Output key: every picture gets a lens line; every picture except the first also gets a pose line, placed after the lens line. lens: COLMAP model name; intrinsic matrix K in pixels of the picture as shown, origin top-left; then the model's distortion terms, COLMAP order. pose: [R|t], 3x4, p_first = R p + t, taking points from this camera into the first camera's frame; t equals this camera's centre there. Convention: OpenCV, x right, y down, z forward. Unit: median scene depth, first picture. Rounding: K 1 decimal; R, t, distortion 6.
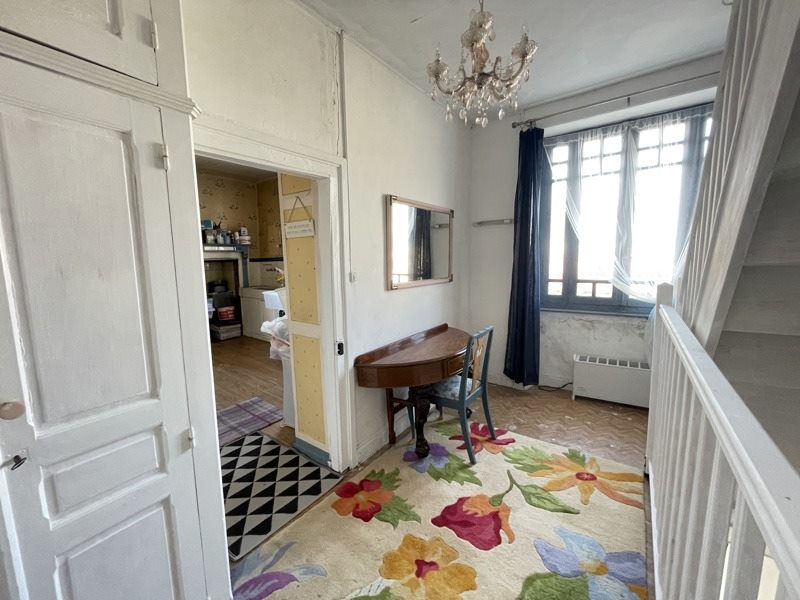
lens RADIAL K [[325.6, 0, 397.3], [0, 325.6, 301.9], [0, 0, 1]] dist [-0.002914, -0.000090]
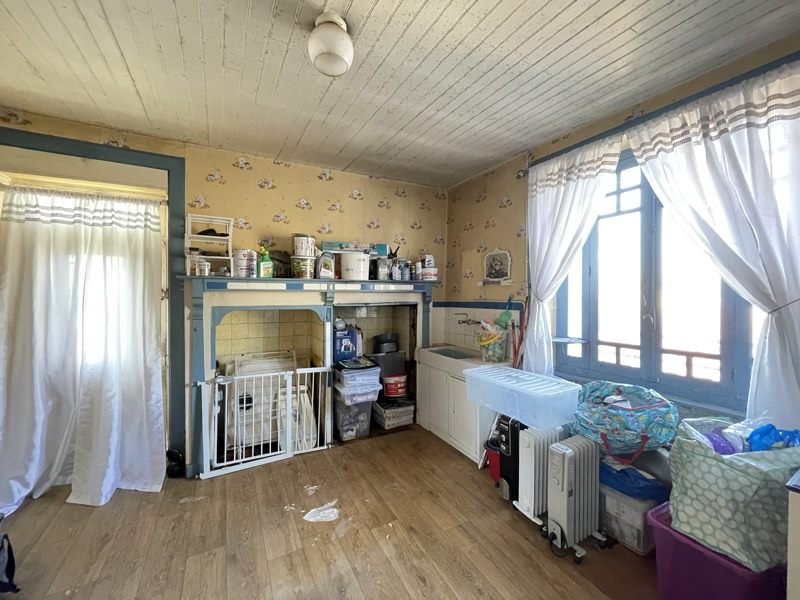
lens RADIAL K [[325.6, 0, 399.2], [0, 325.6, 296.4], [0, 0, 1]] dist [-0.002914, -0.000090]
pose [[0.907749, 0.015681, -0.419221, -0.252658], [-0.066136, 0.992154, -0.106095, -0.074667], [0.414268, 0.124033, 0.901664, 0.402529]]
